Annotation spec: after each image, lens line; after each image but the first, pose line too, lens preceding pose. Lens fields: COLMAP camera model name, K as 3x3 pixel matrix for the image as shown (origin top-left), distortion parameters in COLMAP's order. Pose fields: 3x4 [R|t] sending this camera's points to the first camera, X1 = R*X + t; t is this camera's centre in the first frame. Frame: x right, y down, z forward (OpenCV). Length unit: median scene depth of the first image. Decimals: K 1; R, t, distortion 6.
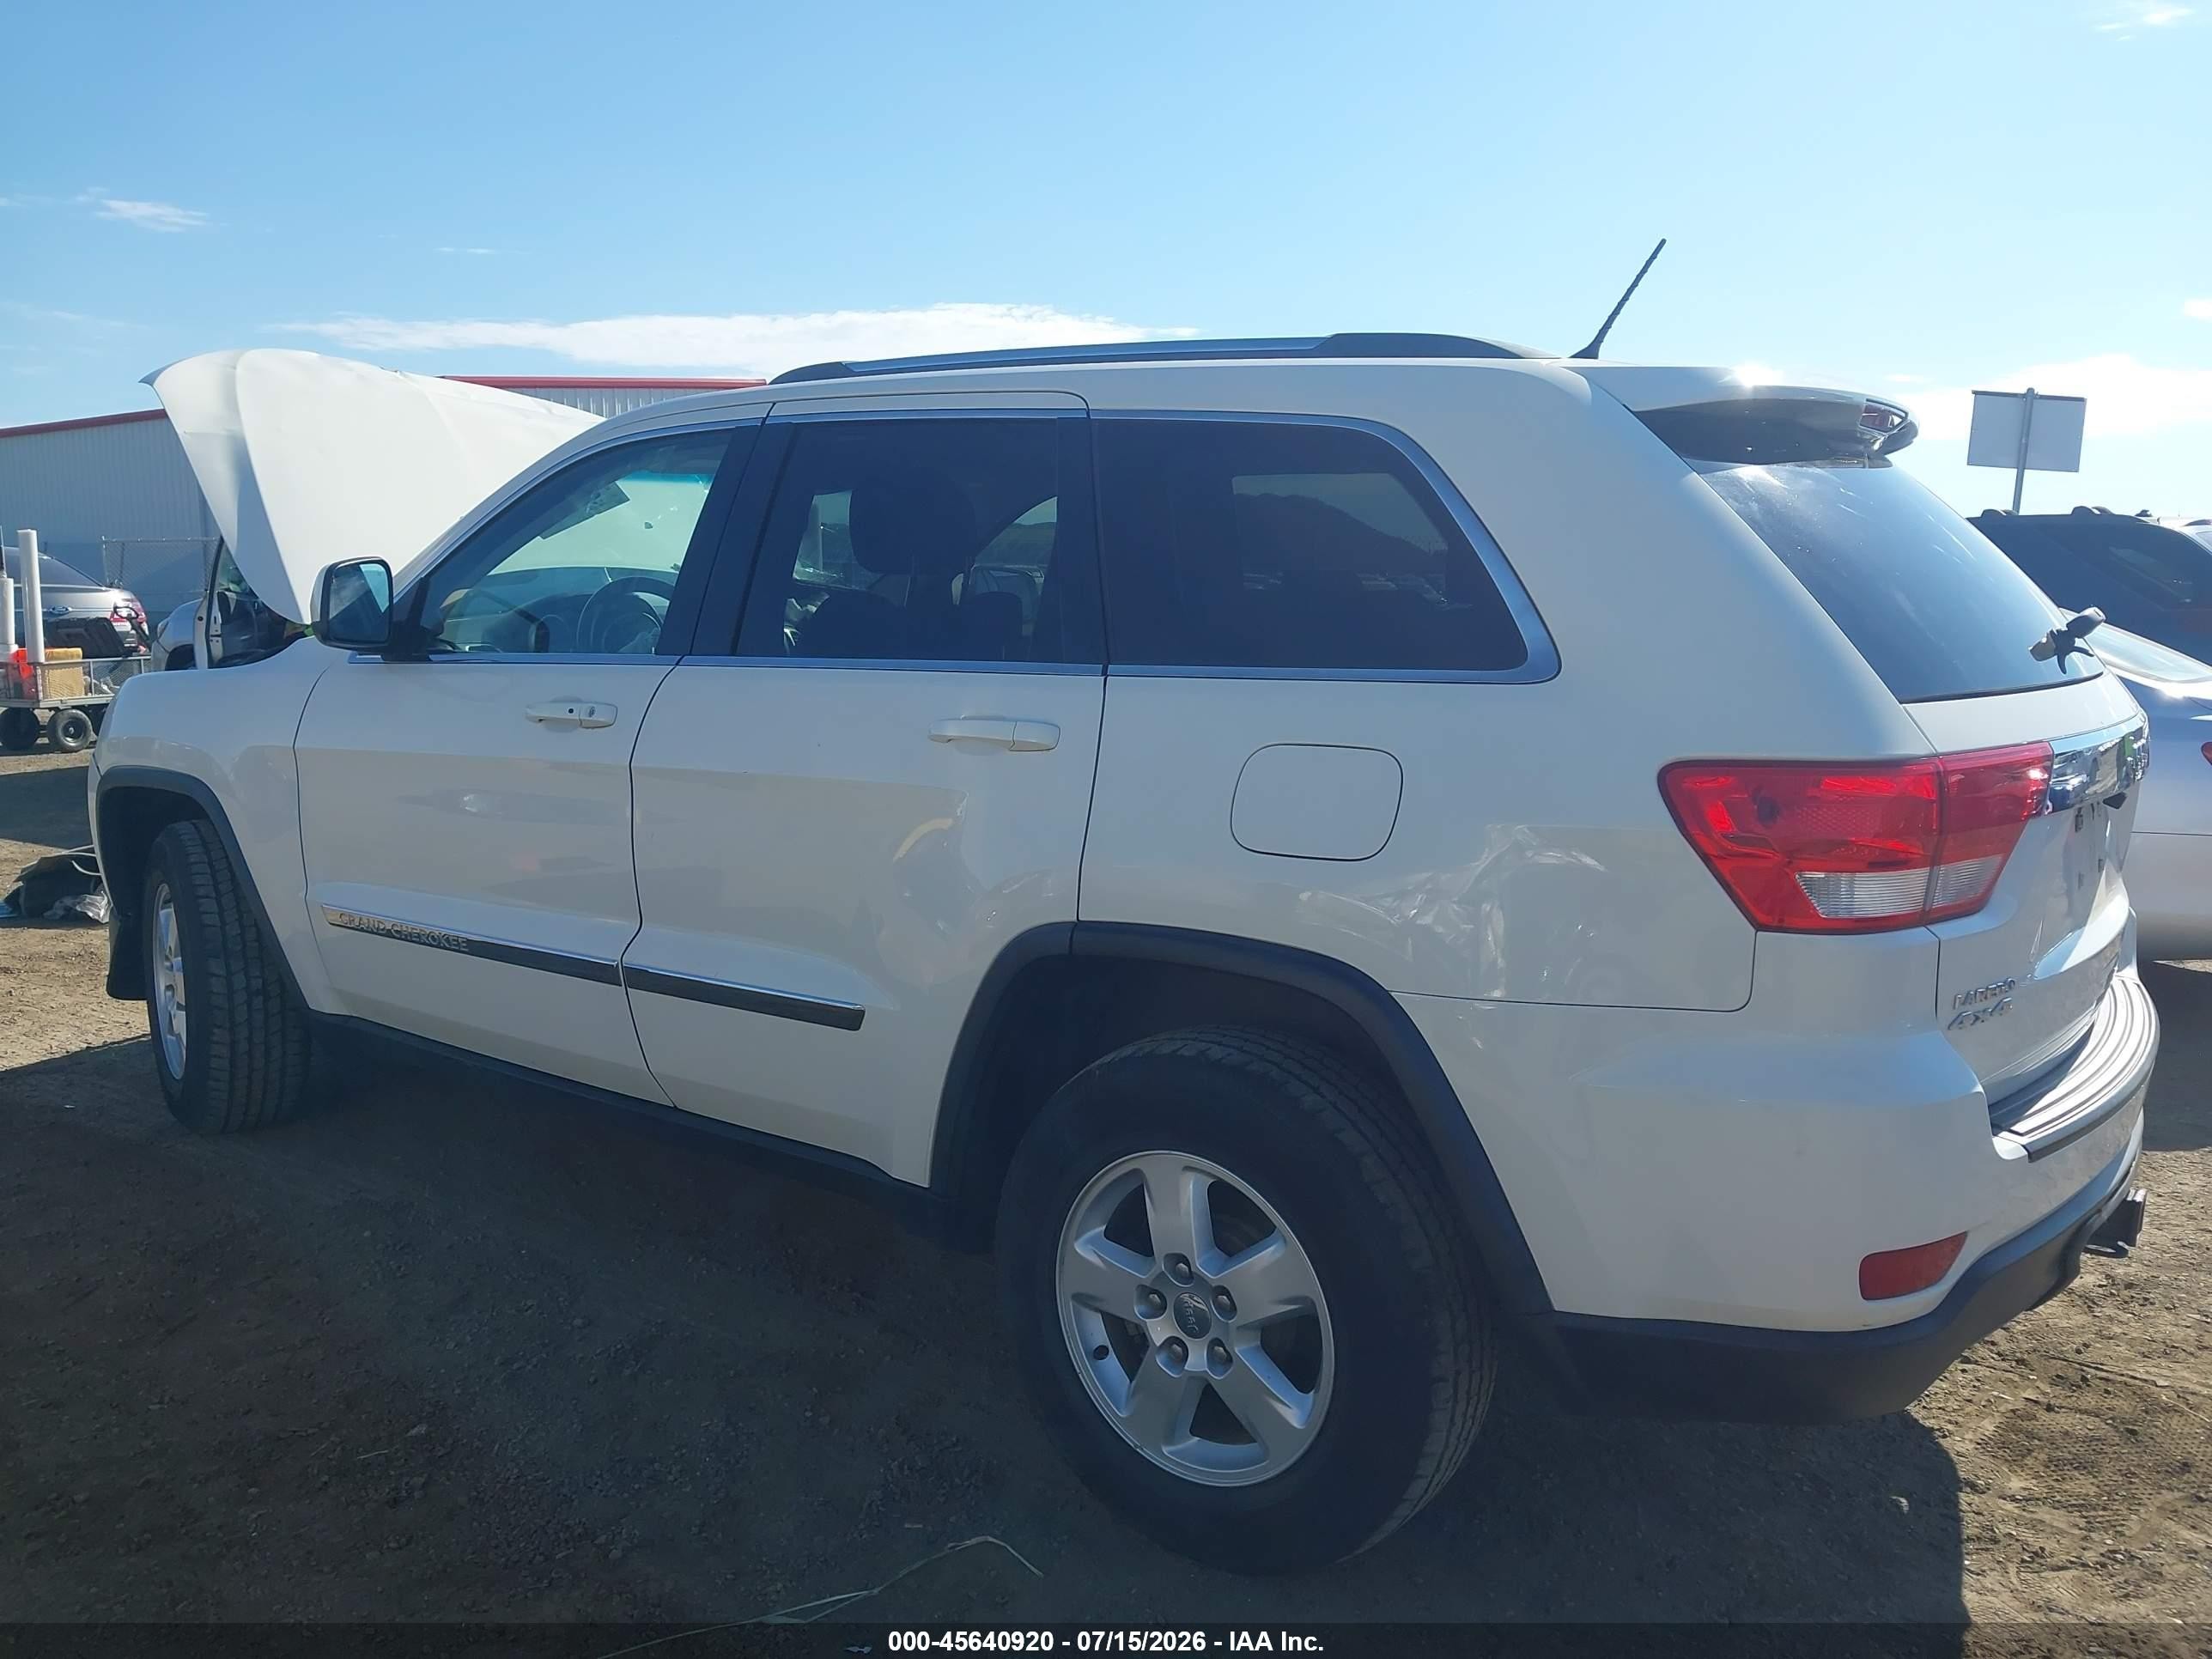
lens RADIAL K [[1722.4, 0, 1115.7], [0, 1722.4, 827.5], [0, 0, 1]] dist [0.051625, -0.082906]
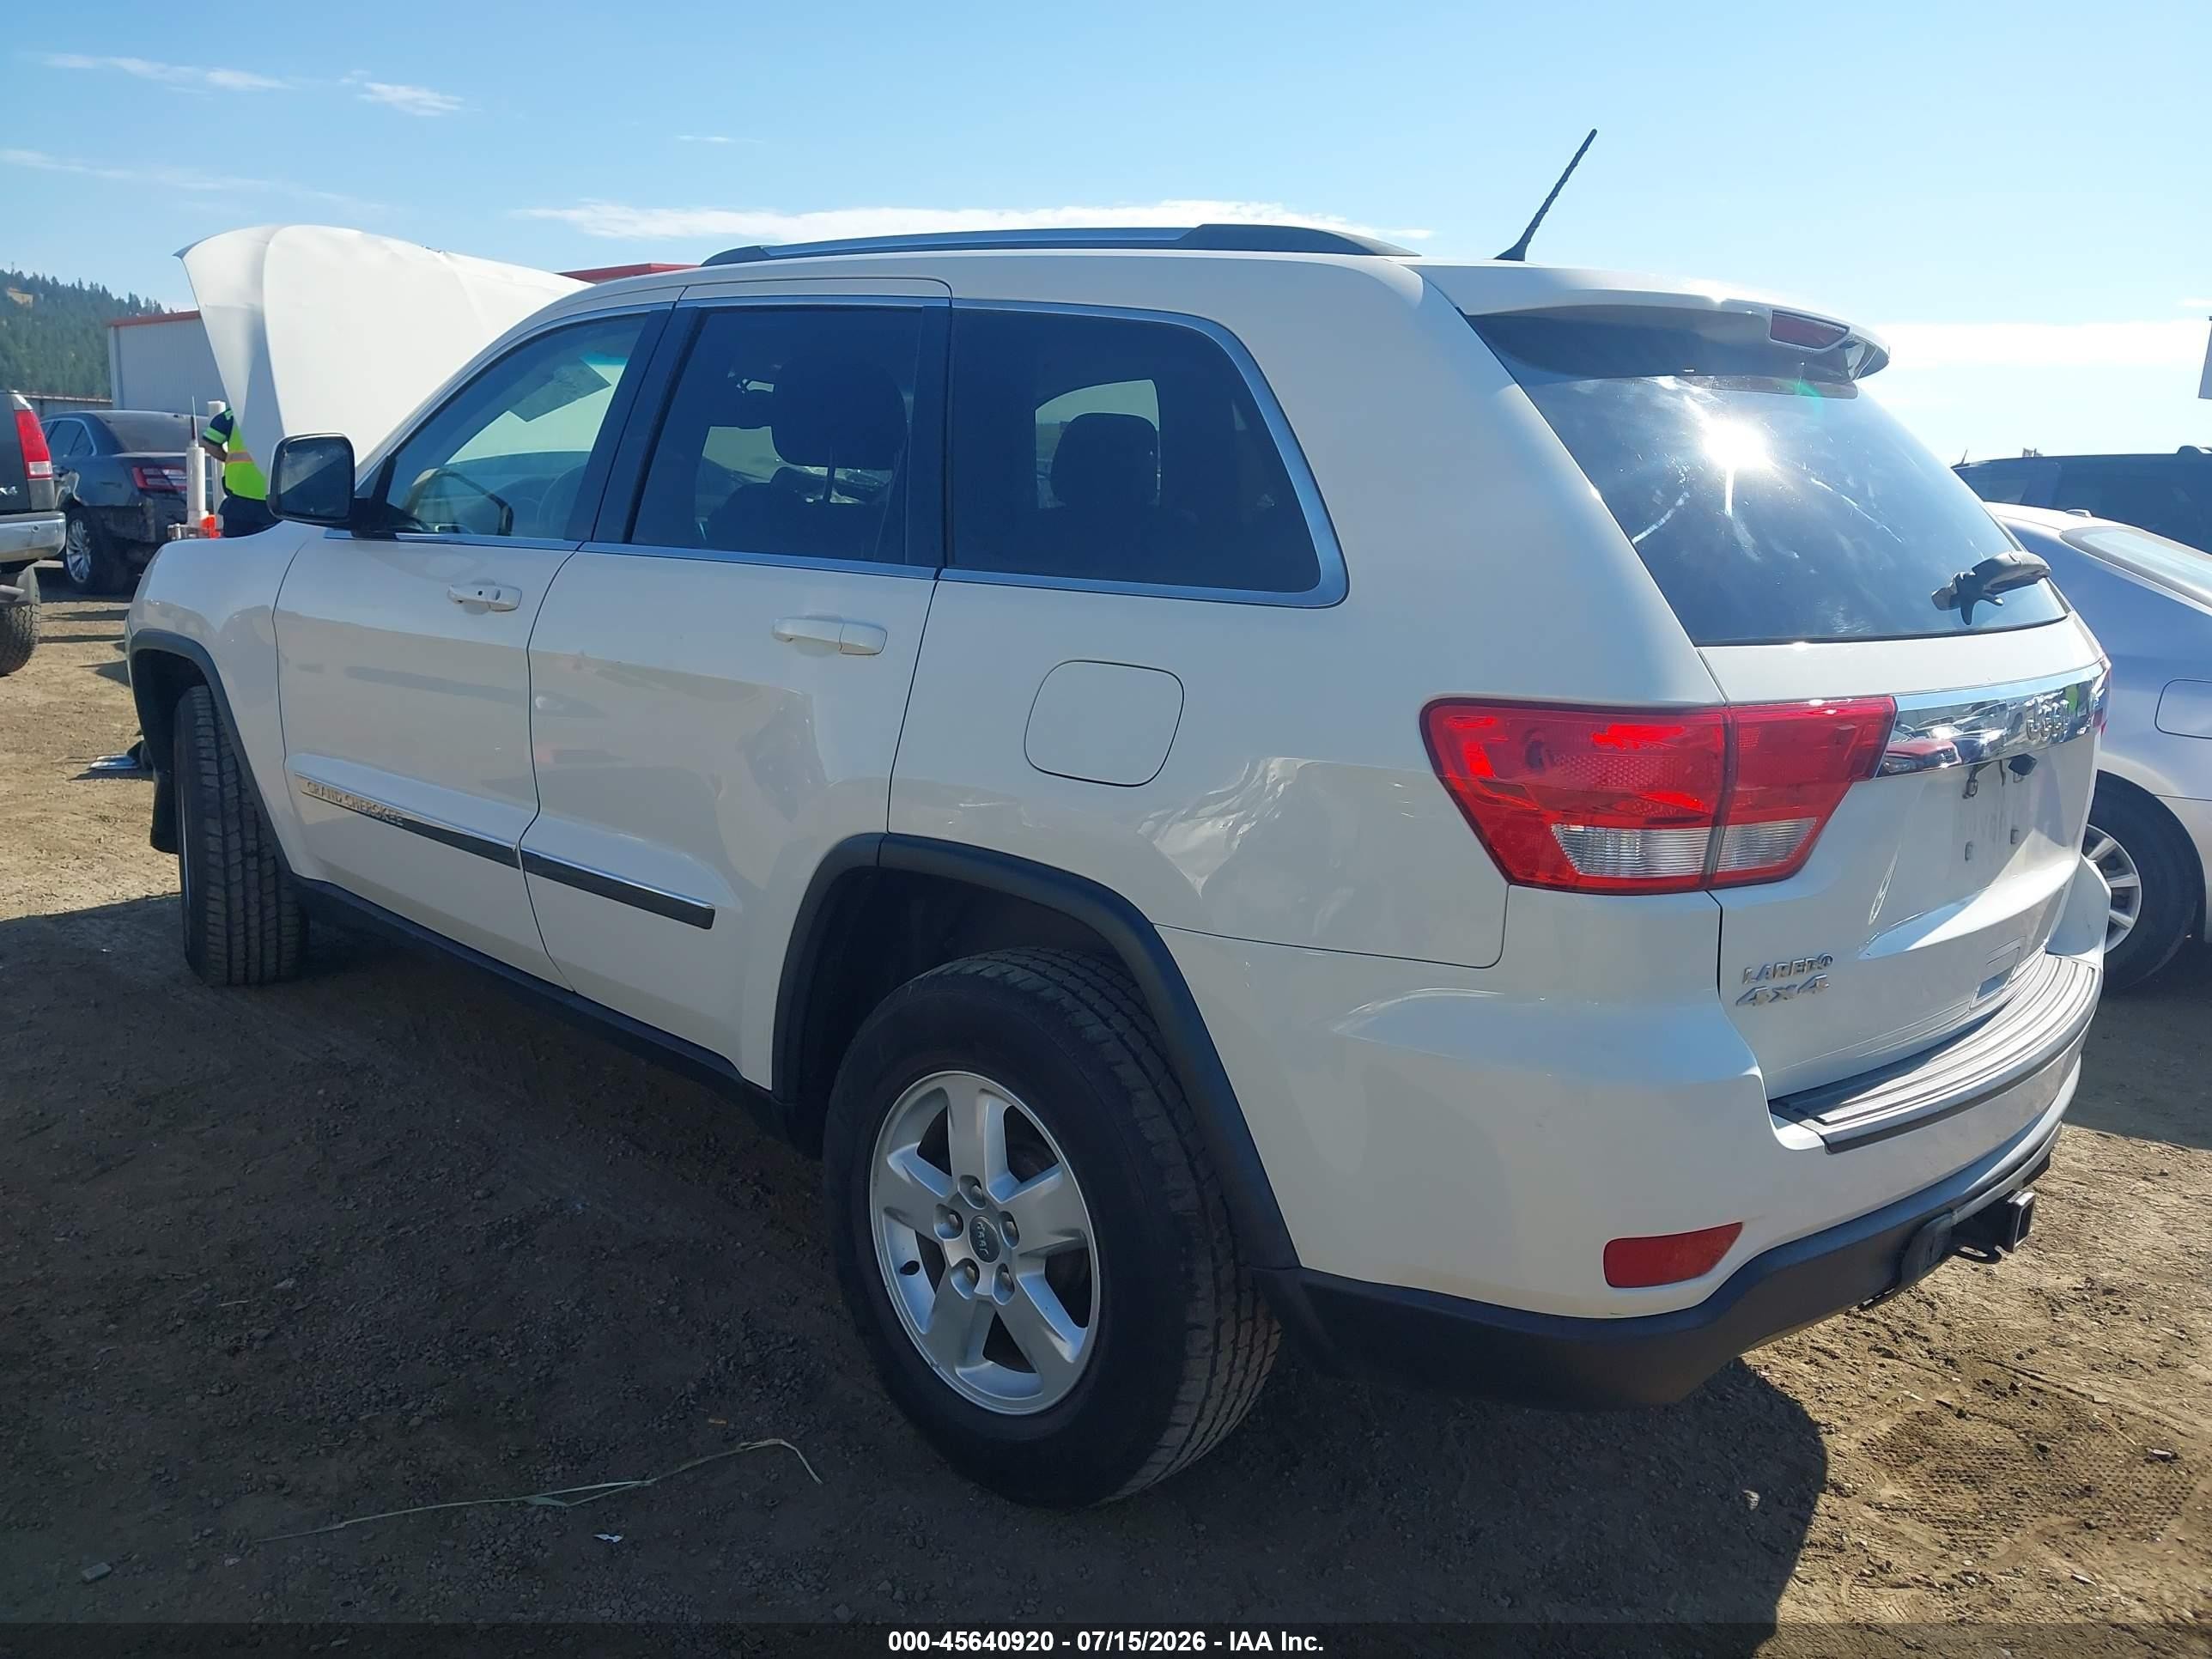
lens RADIAL K [[1722.4, 0, 1115.7], [0, 1722.4, 827.5], [0, 0, 1]] dist [0.051625, -0.082906]
pose [[0.992163, 0.059007, -0.110140, 0.199148], [-0.053142, 0.997046, 0.055447, -0.008546], [0.113087, -0.049159, 0.992368, 0.044159]]
